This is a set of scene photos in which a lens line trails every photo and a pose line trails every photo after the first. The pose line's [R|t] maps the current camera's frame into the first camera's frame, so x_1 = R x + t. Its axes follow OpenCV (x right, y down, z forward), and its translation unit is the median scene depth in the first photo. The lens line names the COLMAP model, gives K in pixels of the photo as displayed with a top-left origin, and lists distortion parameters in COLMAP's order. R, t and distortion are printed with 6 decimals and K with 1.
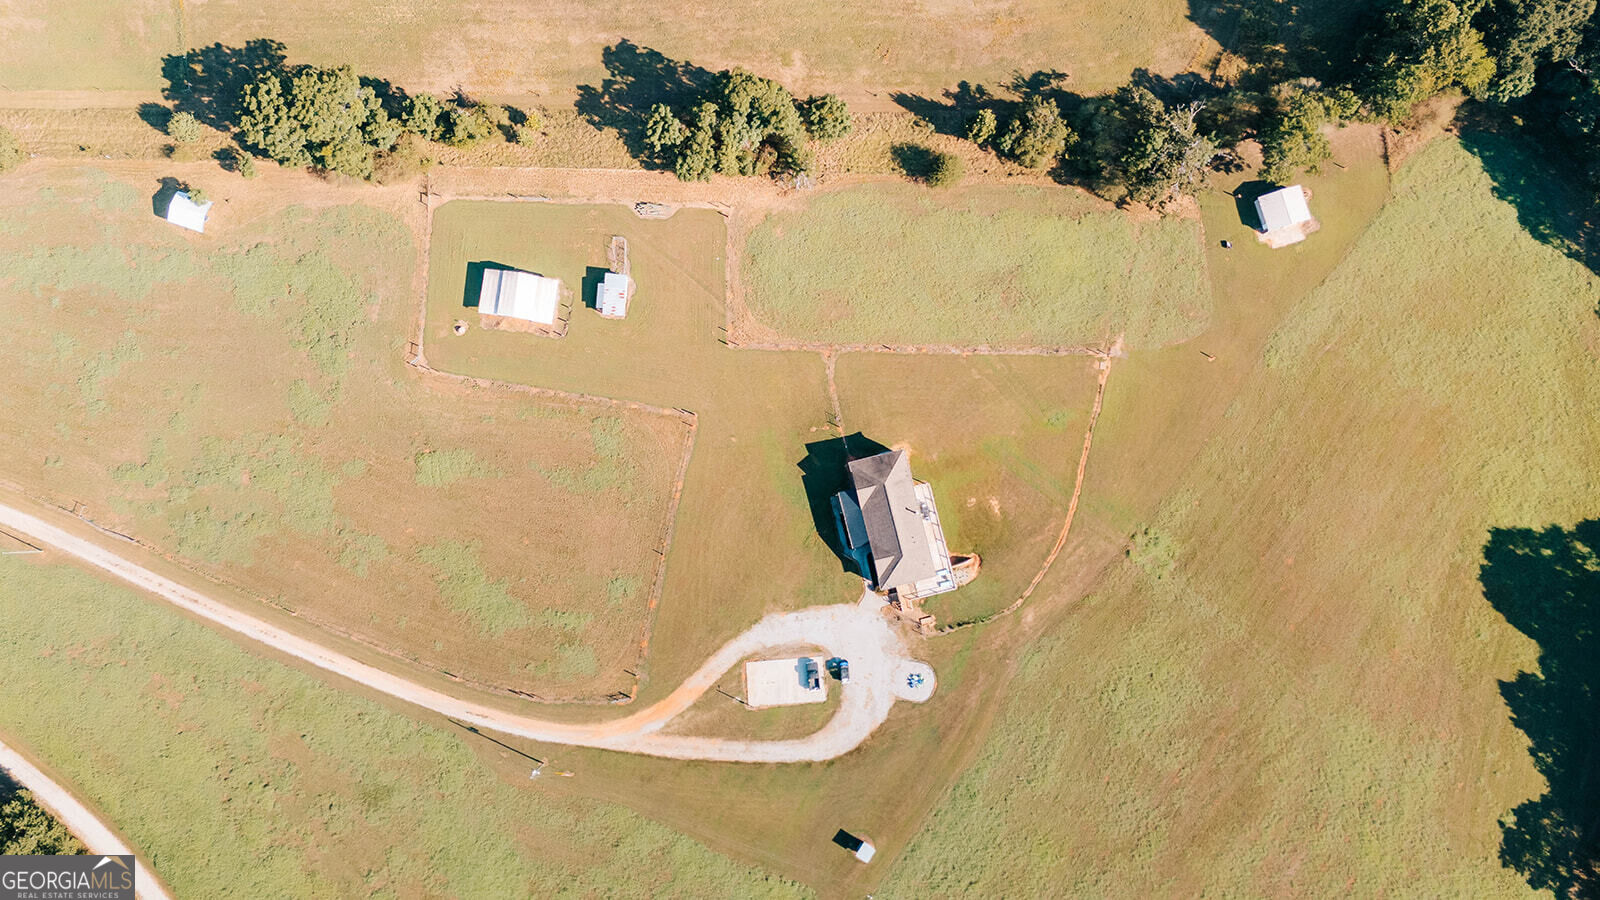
lens RADIAL K [[1143.6, 0, 789.5], [0, 1143.6, 456.9], [0, 0, 1]] dist [0.060670, -0.054814]
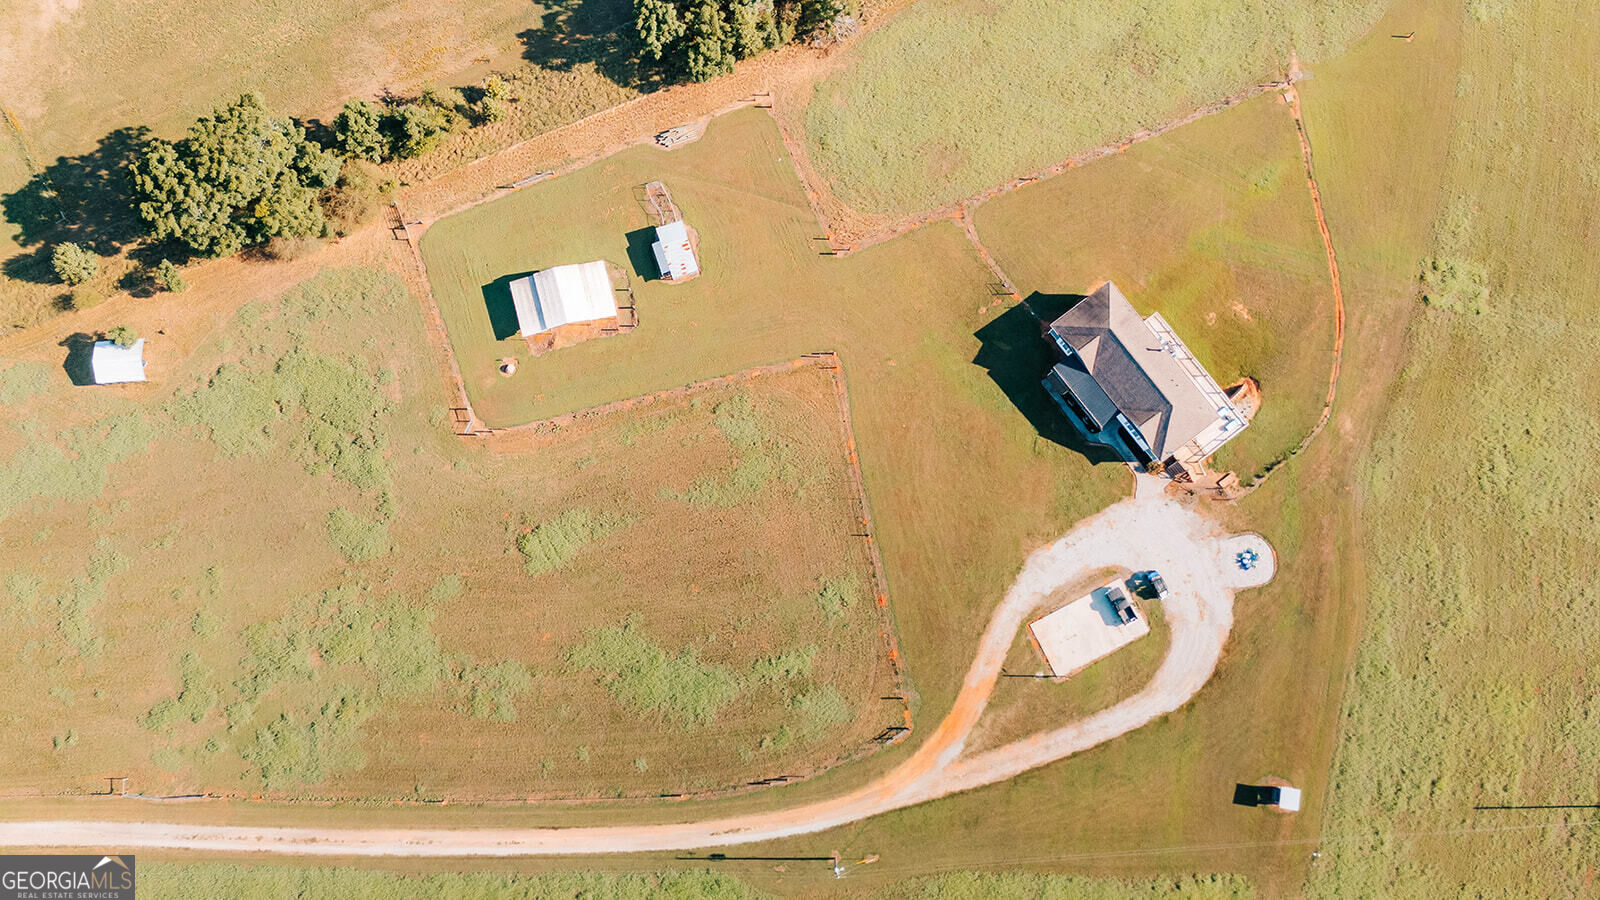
lens RADIAL K [[1143.6, 0, 799.4], [0, 1143.6, 437.7], [0, 0, 1]] dist [0.060670, -0.054814]
pose [[0.921894, -0.385704, 0.036663, -0.155757], [0.387331, 0.919768, -0.063263, 0.055910], [-0.009321, 0.072522, 0.997323, 0.243260]]
